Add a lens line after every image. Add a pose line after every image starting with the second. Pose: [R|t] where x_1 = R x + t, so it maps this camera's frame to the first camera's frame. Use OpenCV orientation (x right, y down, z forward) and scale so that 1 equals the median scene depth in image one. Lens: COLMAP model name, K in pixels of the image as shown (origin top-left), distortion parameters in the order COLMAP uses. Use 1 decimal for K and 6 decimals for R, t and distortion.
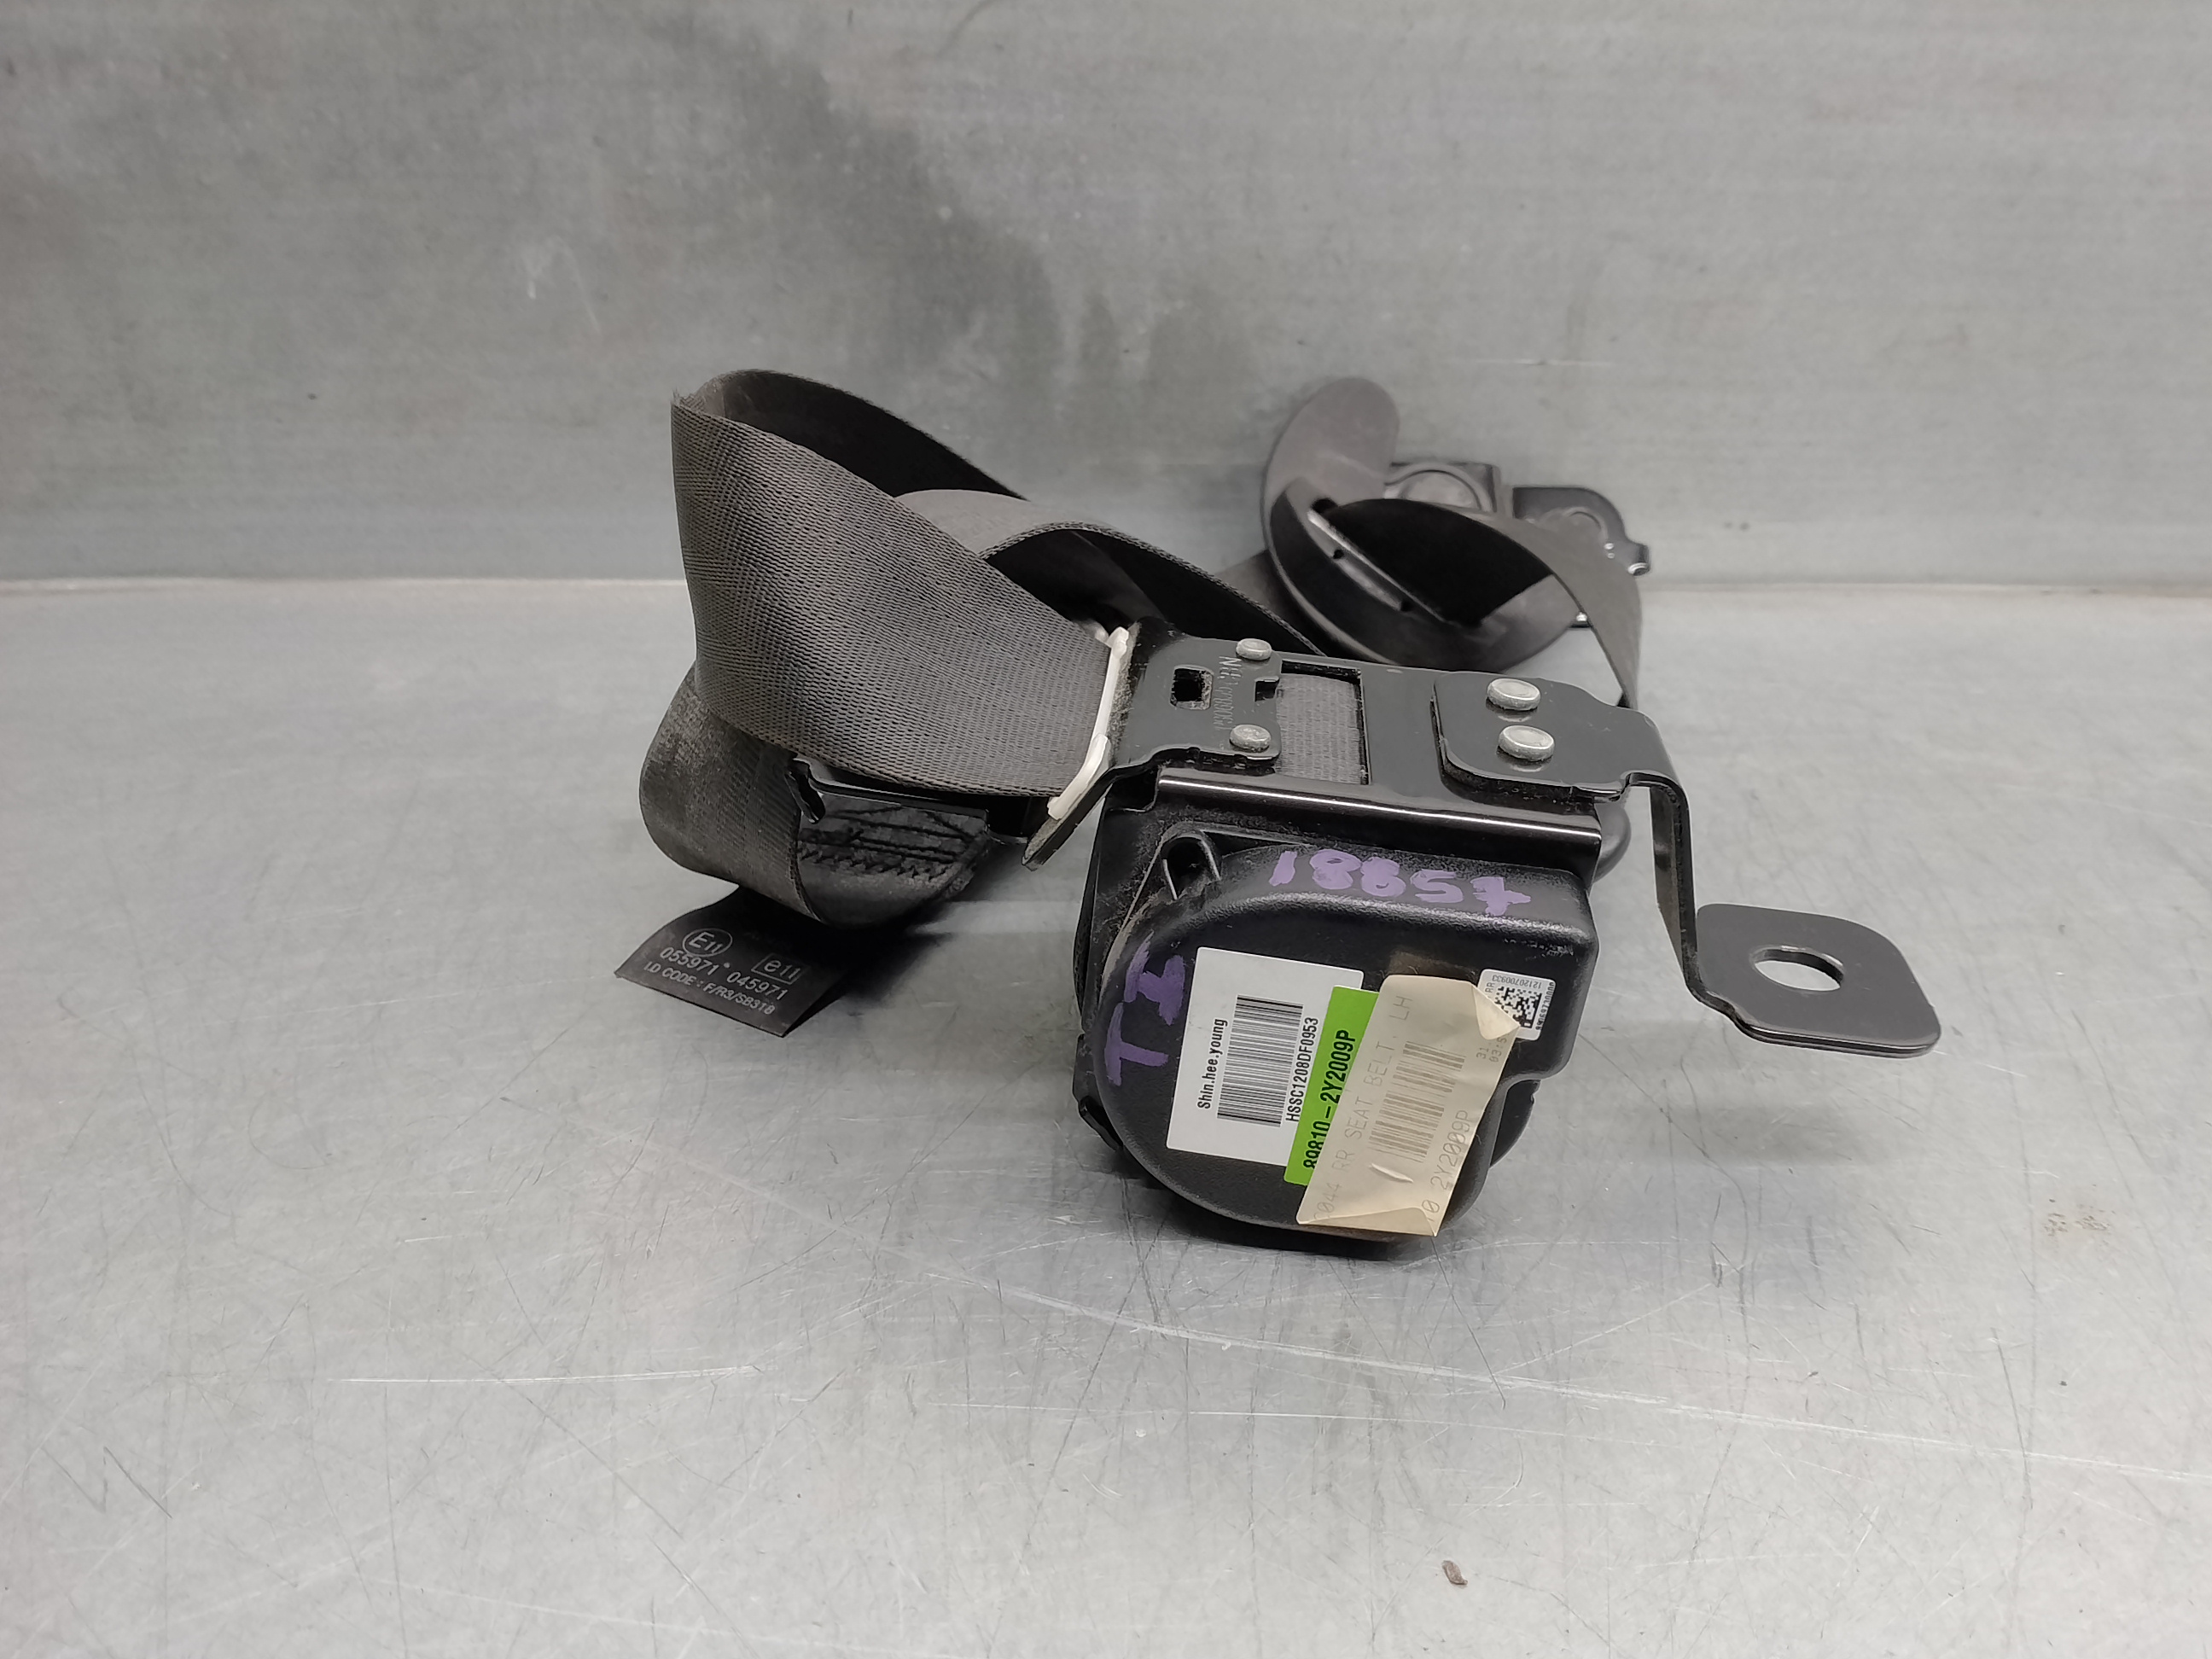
lens RADIAL K [[1786.7, 0, 1137.7], [0, 1786.7, 838.4], [0, 0, 1]] dist [0.026669, -0.095781]
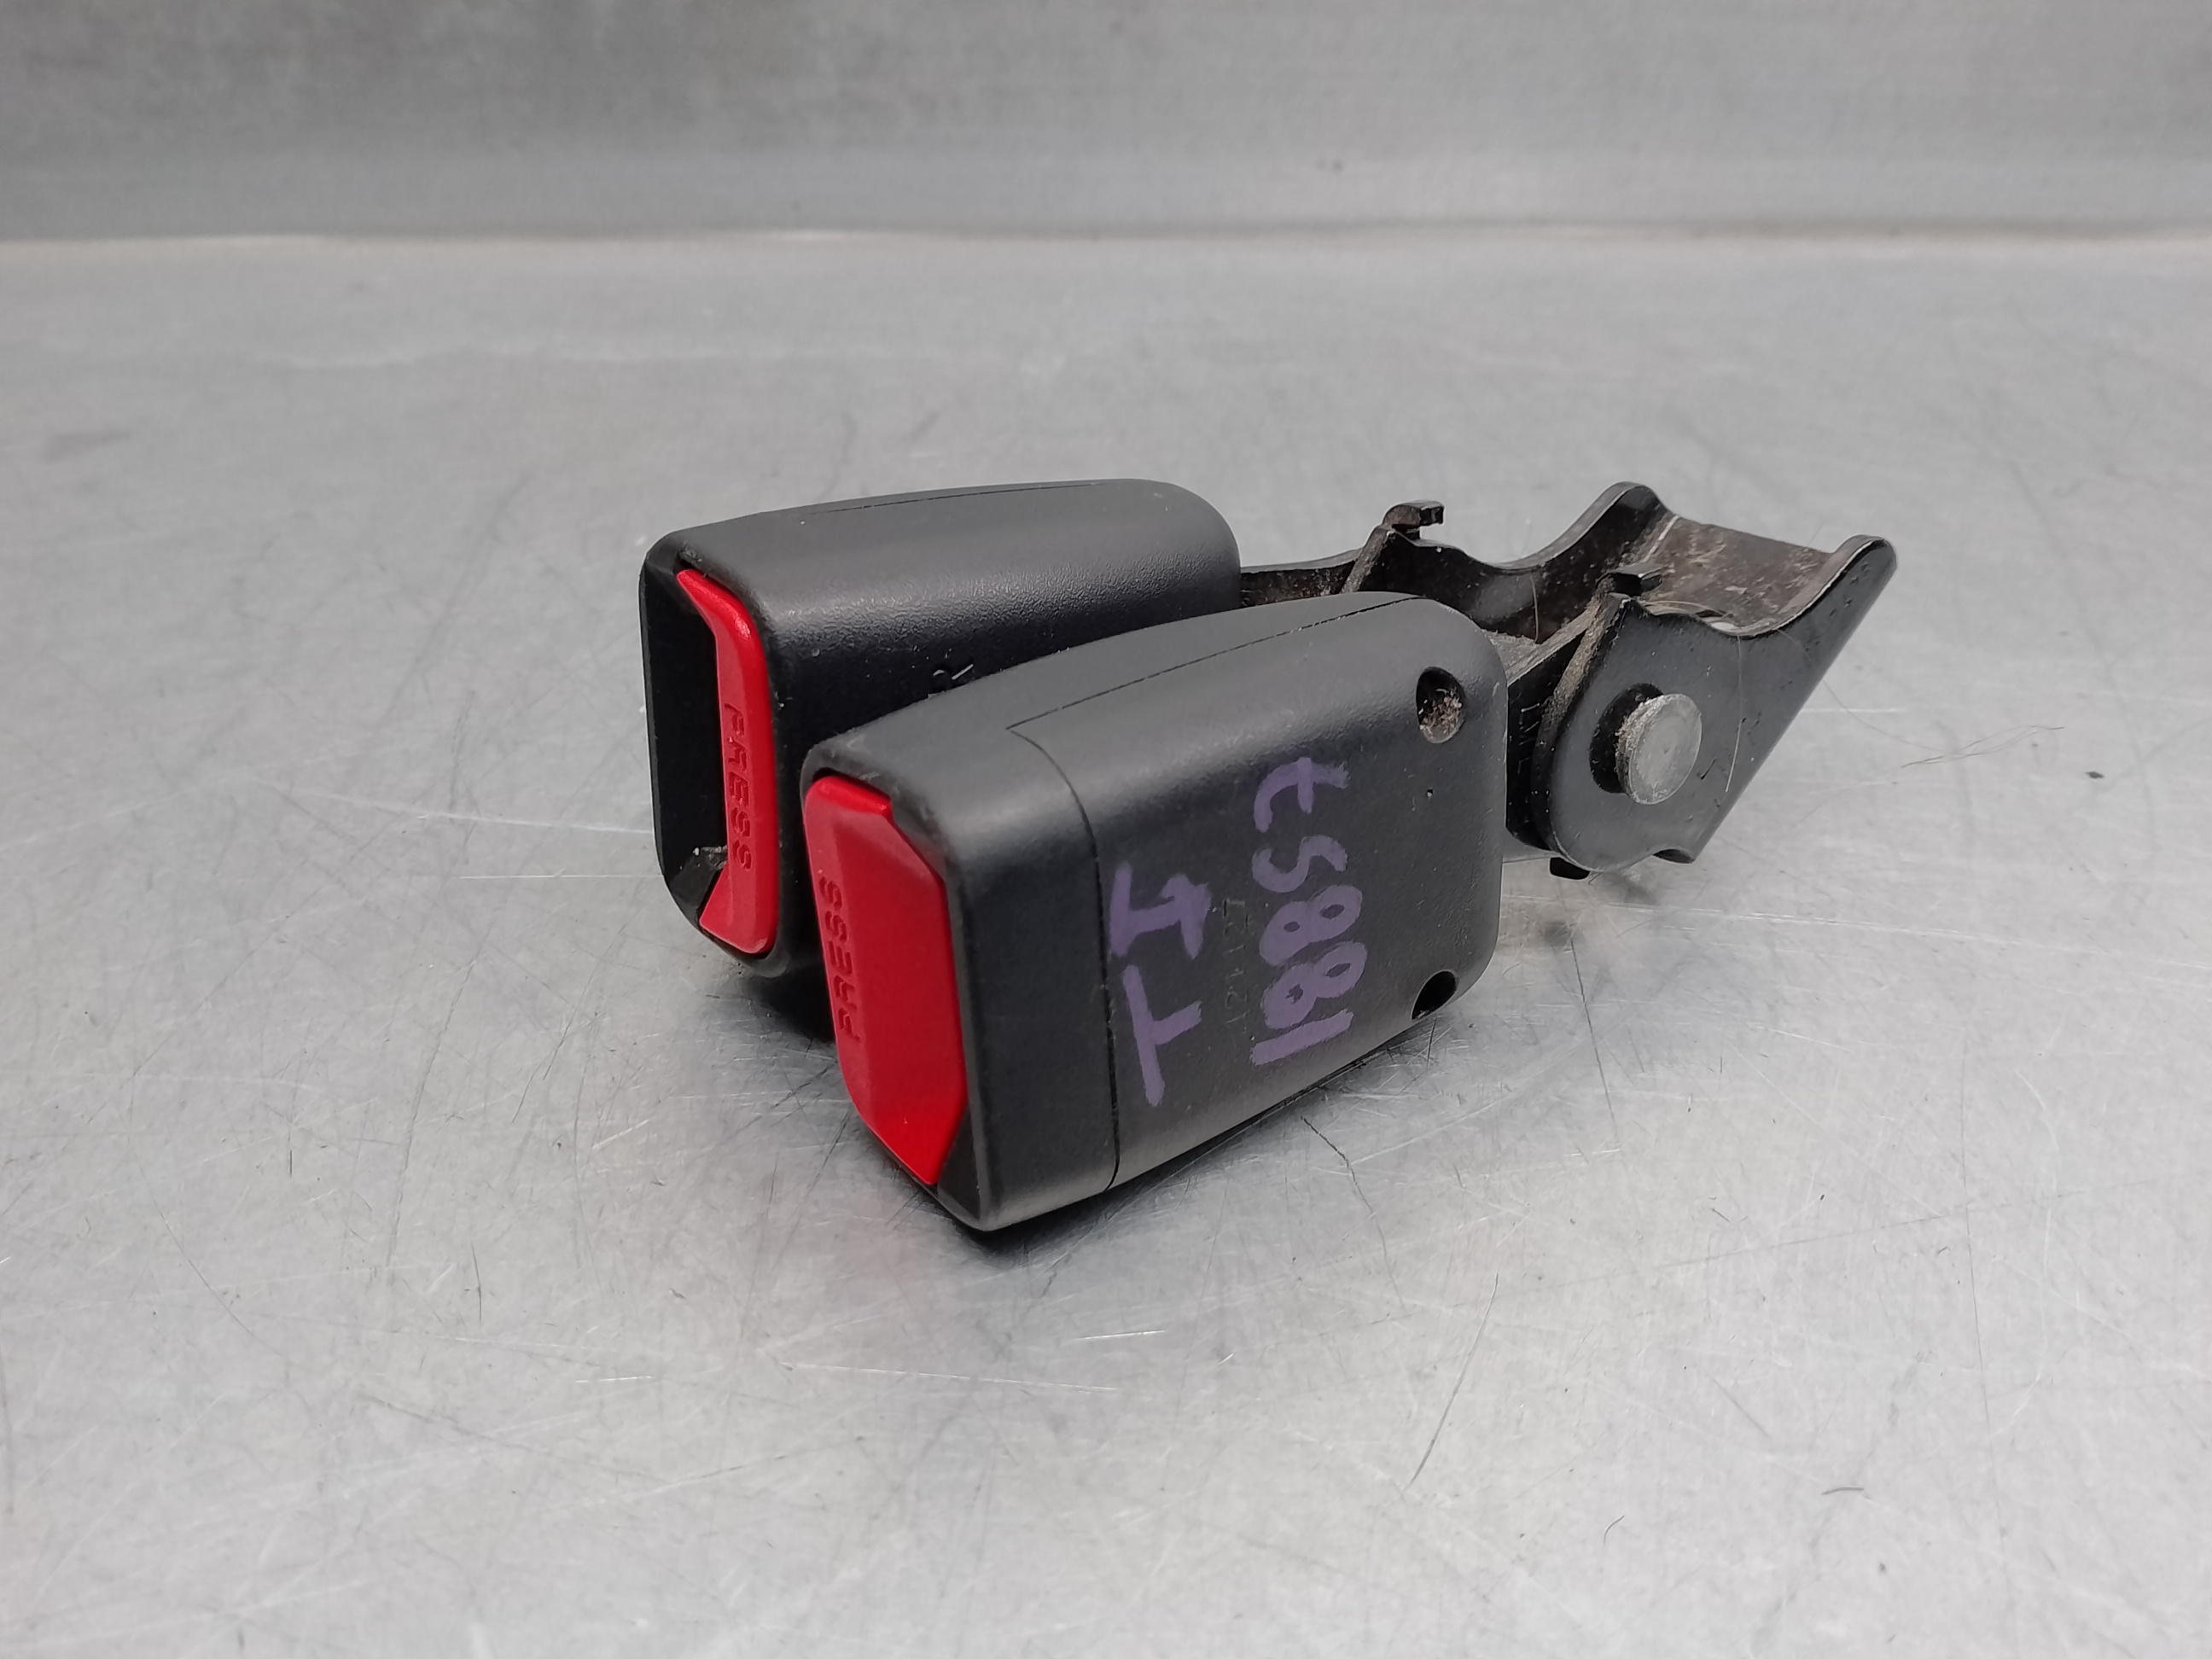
lens RADIAL K [[1786.7, 0, 1119.9], [0, 1786.7, 843.0], [0, 0, 1]] dist [0.026669, -0.095781]
pose [[0.997388, -0.034897, 0.063238, 0.239765], [0.029791, 0.996352, 0.079964, 0.176976], [-0.065798, -0.077872, 0.994790, 0.029636]]
